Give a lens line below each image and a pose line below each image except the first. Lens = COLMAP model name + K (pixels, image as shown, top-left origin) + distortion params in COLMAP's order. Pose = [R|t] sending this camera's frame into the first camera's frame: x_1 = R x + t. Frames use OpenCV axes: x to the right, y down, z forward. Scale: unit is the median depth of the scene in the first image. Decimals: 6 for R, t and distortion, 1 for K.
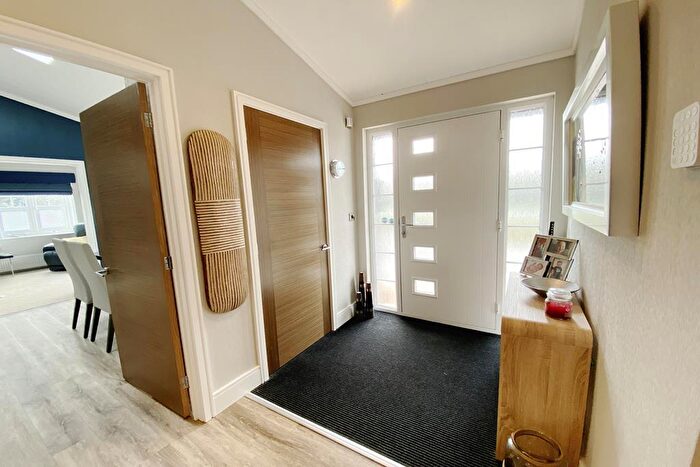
lens RADIAL K [[283.3, 0, 347.1], [0, 283.3, 243.7], [0, 0, 1]] dist [0.014850, -0.012799]
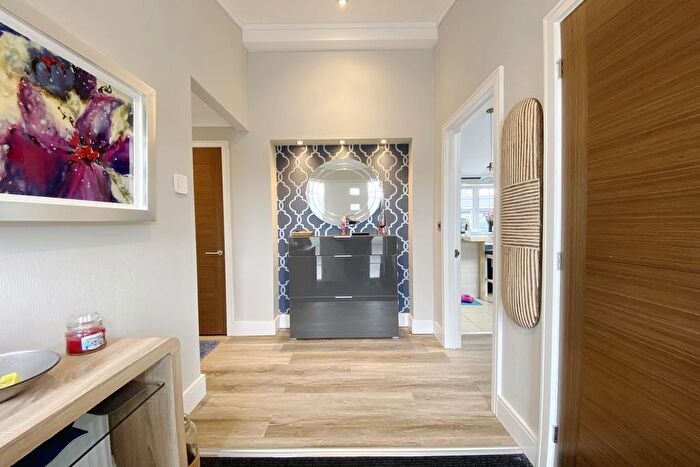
lens RADIAL K [[283.3, 0, 347.1], [0, 283.3, 243.7], [0, 0, 1]] dist [0.014850, -0.012799]
pose [[-0.851485, 0.087215, -0.517076, 0.432700], [-0.032514, 0.975393, 0.218061, -0.157803], [0.523370, 0.202488, -0.827697, 1.532901]]
